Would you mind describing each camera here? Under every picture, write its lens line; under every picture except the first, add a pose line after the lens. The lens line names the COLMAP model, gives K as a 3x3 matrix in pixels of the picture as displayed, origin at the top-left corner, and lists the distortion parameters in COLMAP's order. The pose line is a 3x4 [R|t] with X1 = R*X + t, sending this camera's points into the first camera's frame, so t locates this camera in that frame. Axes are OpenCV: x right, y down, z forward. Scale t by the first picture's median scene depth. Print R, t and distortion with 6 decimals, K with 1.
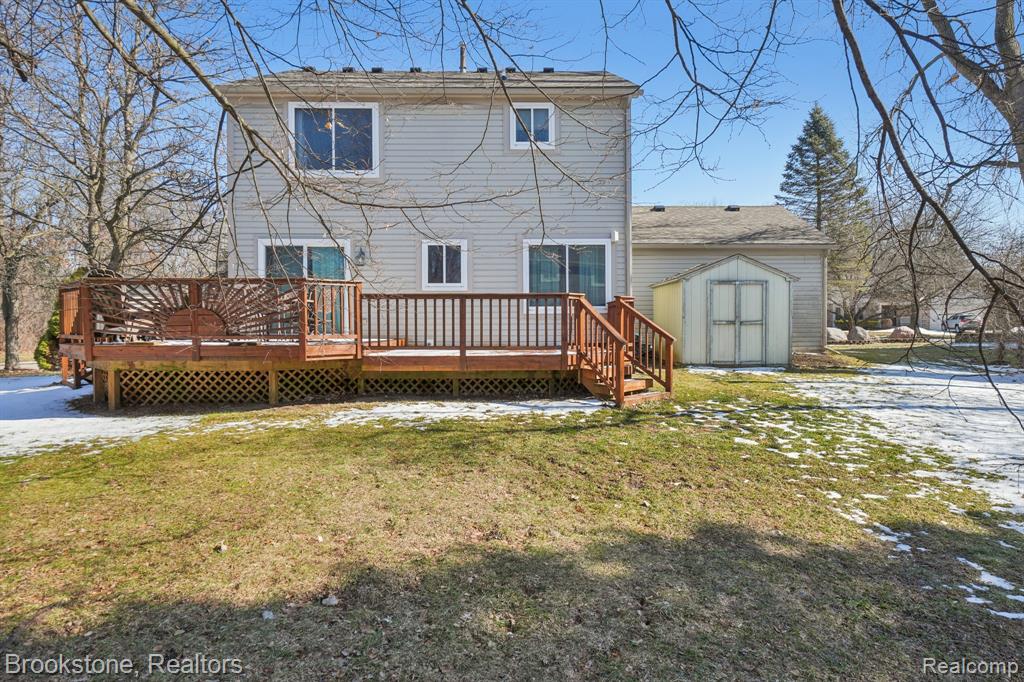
lens RADIAL K [[570.3, 0, 512.0], [0, 570.3, 341.0], [0, 0, 1]] dist [-0.002552, -0.001417]
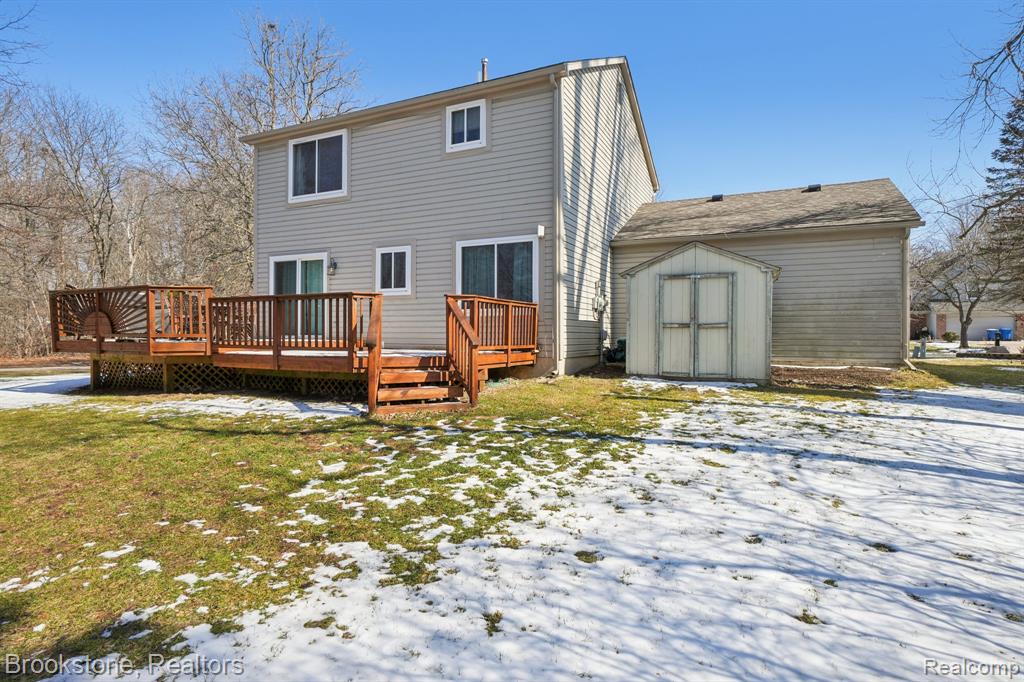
lens RADIAL K [[512.3, 0, 512.4], [0, 512.3, 341.3], [0, 0, 1]] dist [-0.004685, -0.000333]
pose [[0.902910, 0.012646, -0.429643, 0.493165], [-0.017387, 0.999824, -0.007110, -0.000385], [0.429477, 0.013890, 0.902971, 0.239998]]
